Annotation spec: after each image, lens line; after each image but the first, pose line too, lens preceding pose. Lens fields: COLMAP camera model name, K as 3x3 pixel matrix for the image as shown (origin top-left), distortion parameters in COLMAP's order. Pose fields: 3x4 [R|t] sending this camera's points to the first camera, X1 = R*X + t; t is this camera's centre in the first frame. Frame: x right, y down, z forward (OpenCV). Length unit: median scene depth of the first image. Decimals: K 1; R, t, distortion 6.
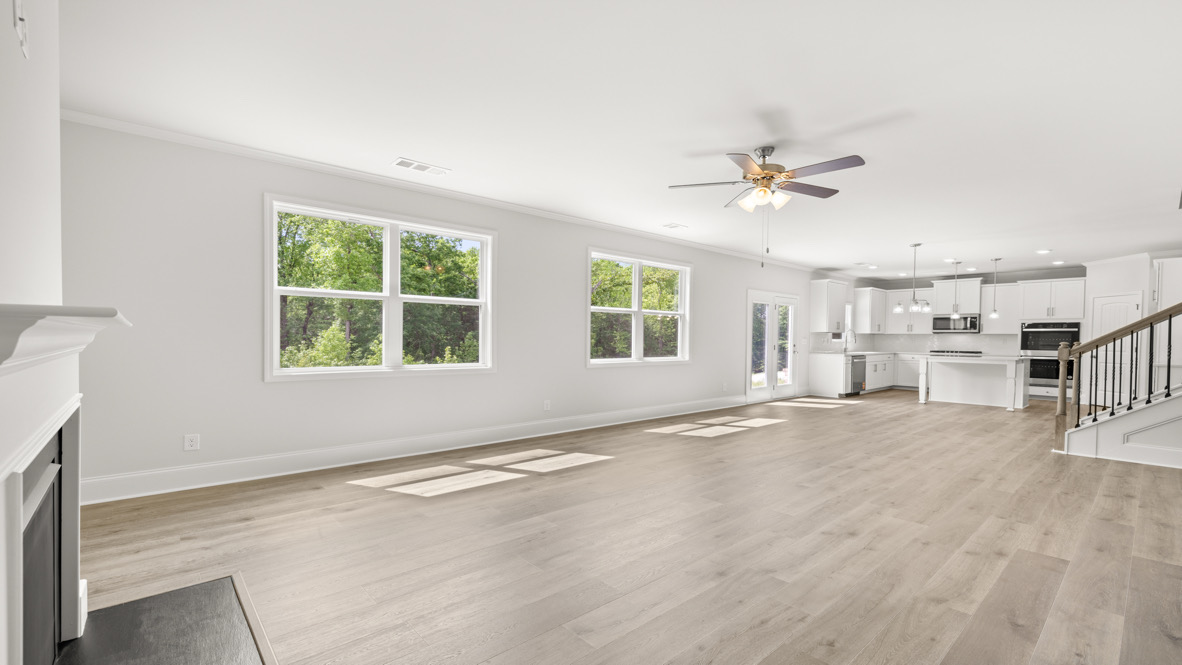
lens RADIAL K [[511.7, 0, 584.6], [0, 511.7, 340.0], [0, 0, 1]] dist [-0.000714, -0.002529]
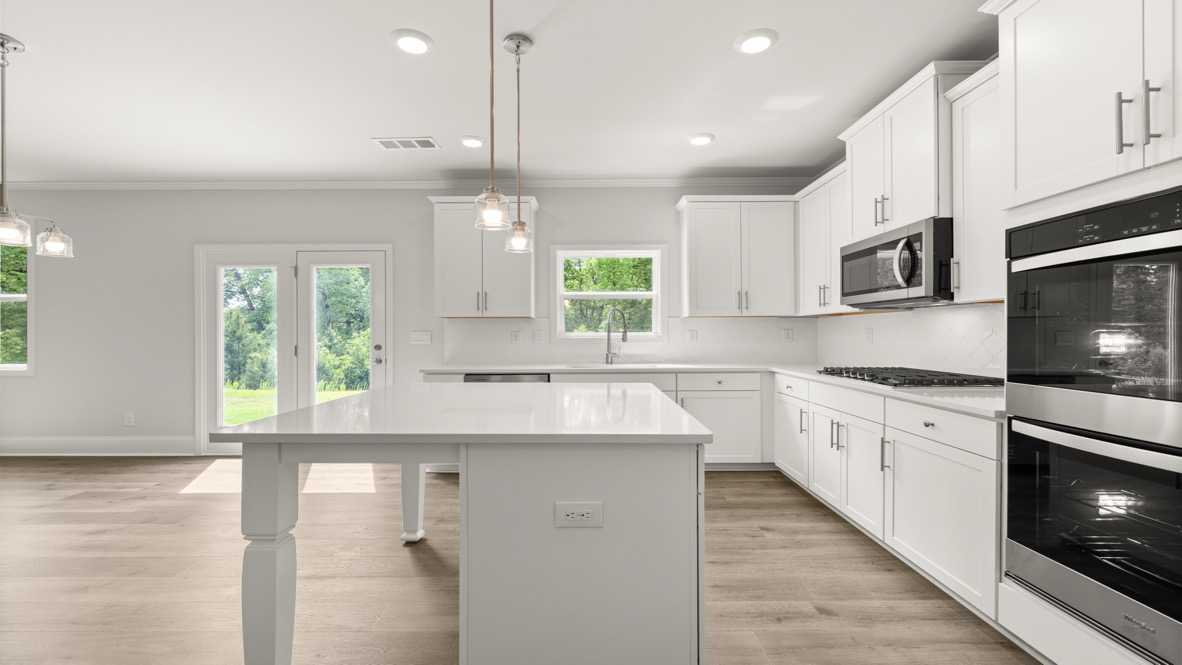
lens RADIAL K [[492.4, 0, 590.3], [0, 492.4, 332.5], [0, 0, 1]] dist [0.000724, -0.000738]
pose [[0.754038, -0.012171, -0.656718, 2.501949], [0.007157, 0.999921, -0.010314, 0.009444], [0.656792, 0.003077, 0.754066, 2.261286]]
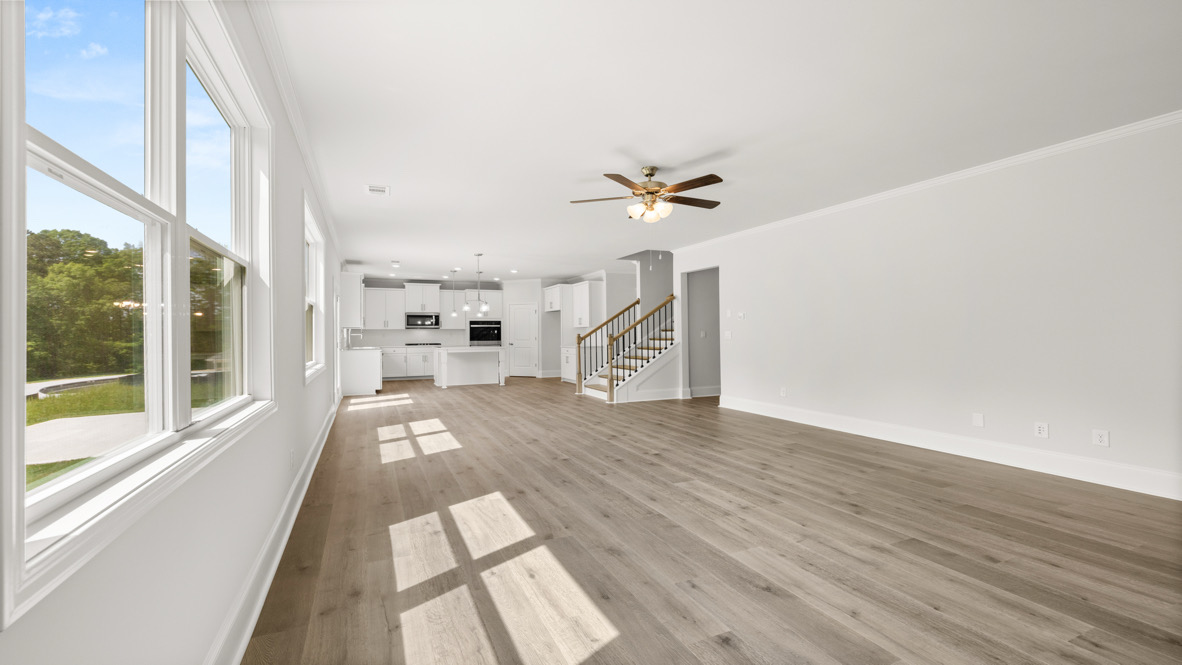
lens RADIAL K [[492.4, 0, 593.9], [0, 492.4, 333.7], [0, 0, 1]] dist [0.000724, -0.000738]
pose [[0.286985, -0.010636, 0.957876, -0.849487], [0.012880, 0.999891, 0.007244, -0.013965], [-0.957848, 0.010259, 0.287091, 0.918722]]
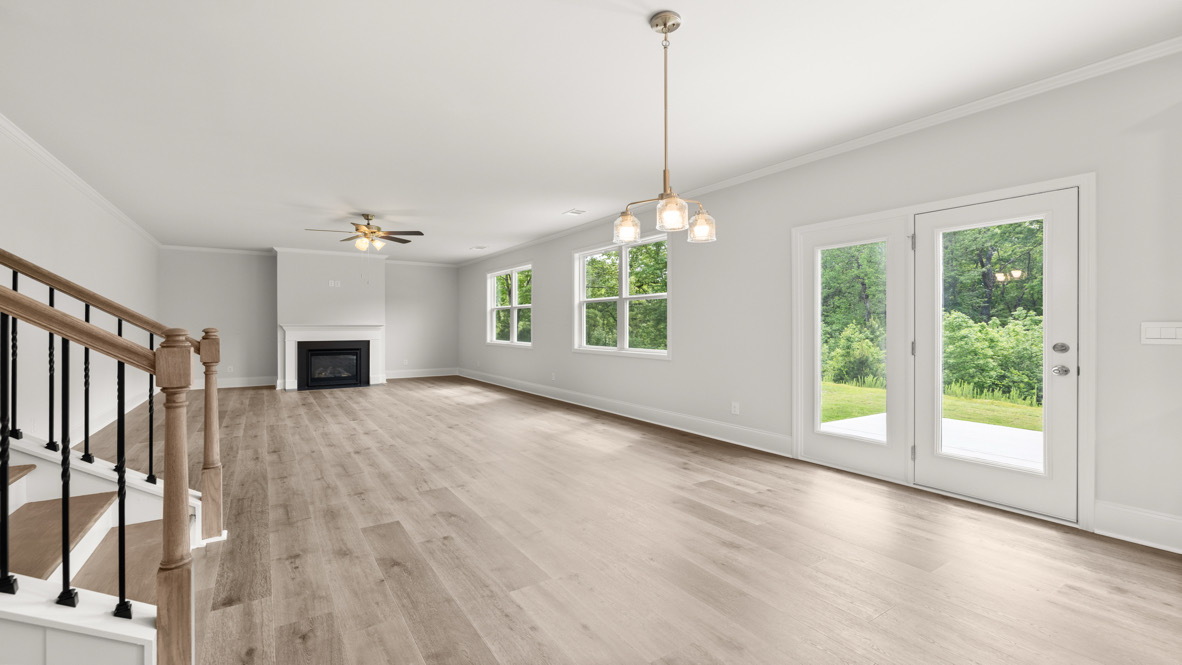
lens RADIAL K [[492.4, 0, 591.7], [0, 492.4, 329.1], [0, 0, 1]] dist [0.000724, -0.000738]
pose [[-0.127041, -0.002695, -0.991894, 2.147967], [-0.003564, 0.999991, -0.002260, 0.006334], [0.991891, 0.003248, -0.127049, 2.229594]]
